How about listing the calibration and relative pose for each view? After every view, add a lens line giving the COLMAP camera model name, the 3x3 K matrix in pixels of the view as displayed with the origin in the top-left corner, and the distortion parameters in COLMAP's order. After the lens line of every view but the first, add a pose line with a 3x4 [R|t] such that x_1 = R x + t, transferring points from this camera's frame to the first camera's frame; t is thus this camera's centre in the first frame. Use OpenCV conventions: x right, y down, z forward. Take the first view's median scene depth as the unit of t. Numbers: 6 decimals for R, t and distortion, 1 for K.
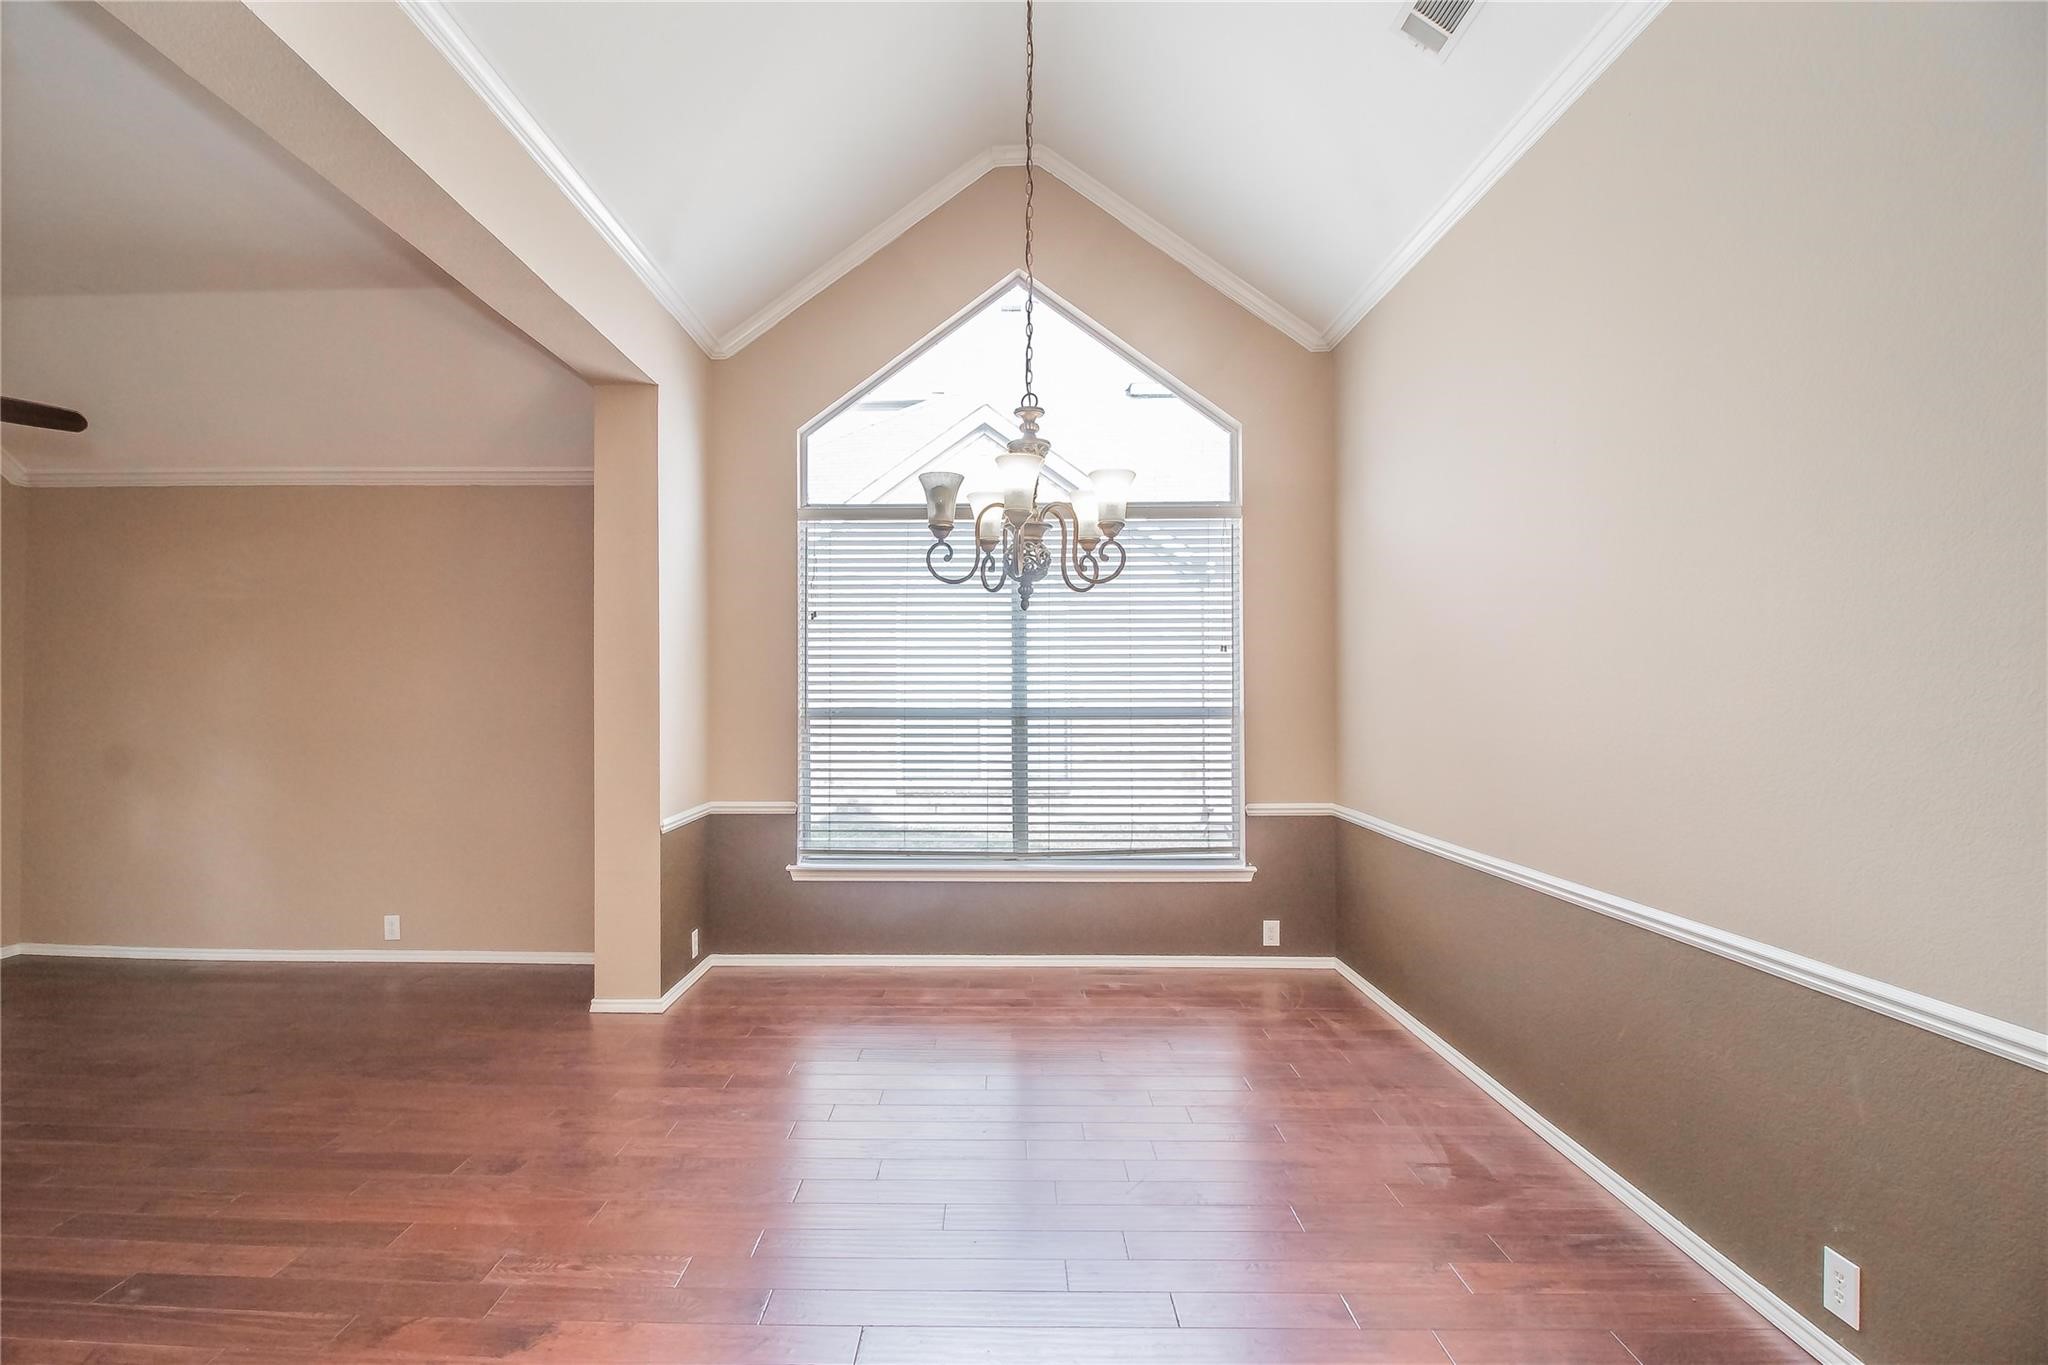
lens RADIAL K [[958.0, 0, 967.9], [0, 958.0, 681.7], [0, 0, 1]] dist [-0.010917, -0.004377]
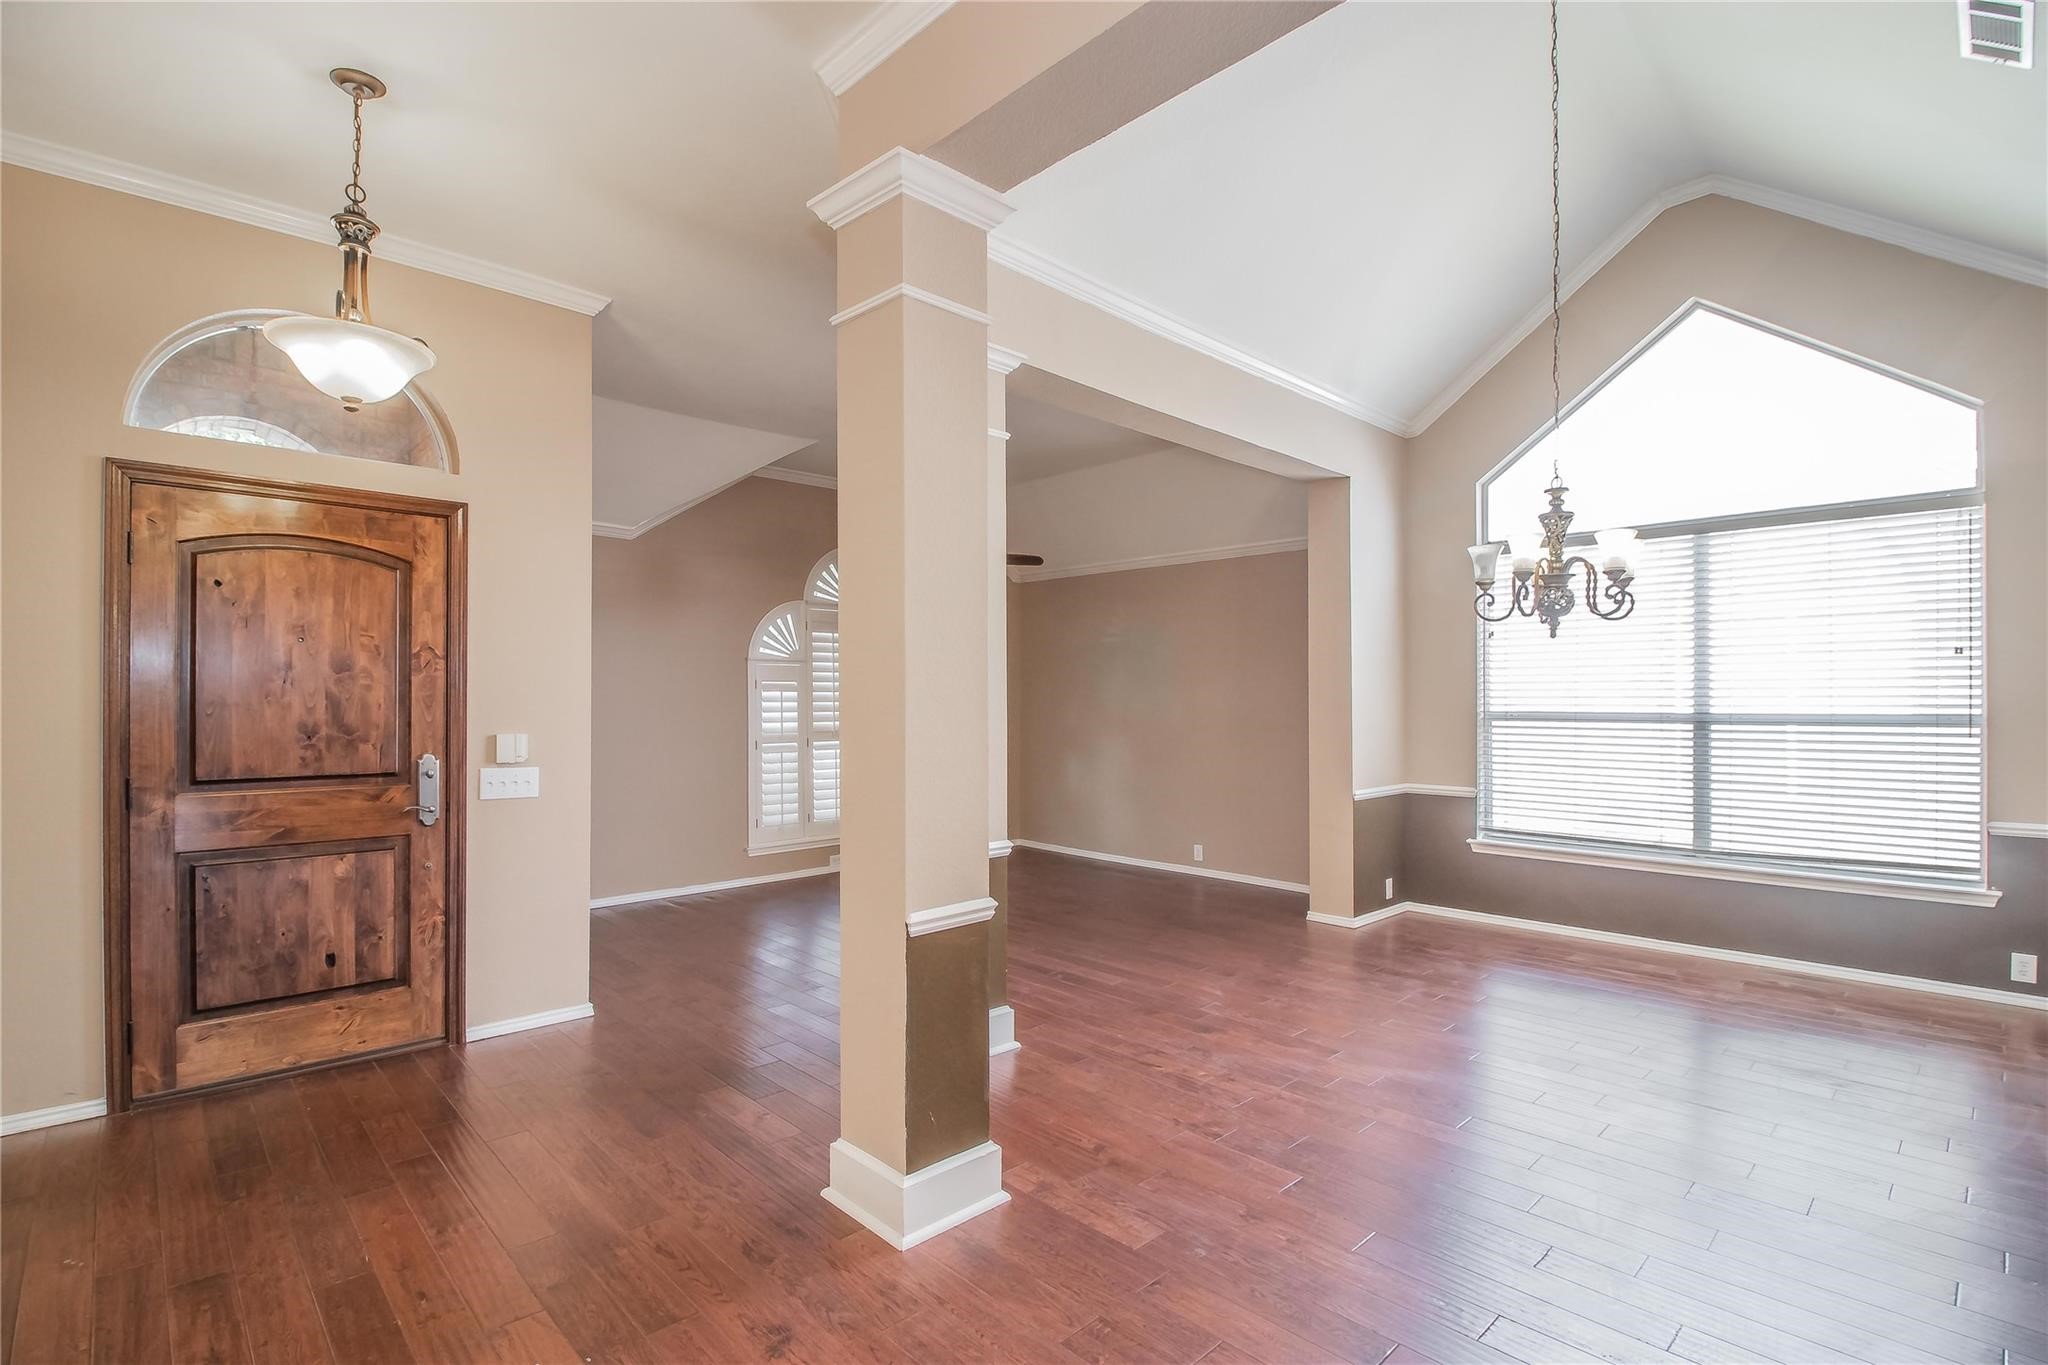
lens RADIAL K [[958.0, 0, 1033.0], [0, 958.0, 693.3], [0, 0, 1]] dist [-0.010917, -0.004377]
pose [[0.717409, -0.004927, -0.696635, 0.274249], [0.008915, 0.999958, 0.002108, -0.003576], [0.696595, -0.007723, 0.717423, -0.281095]]
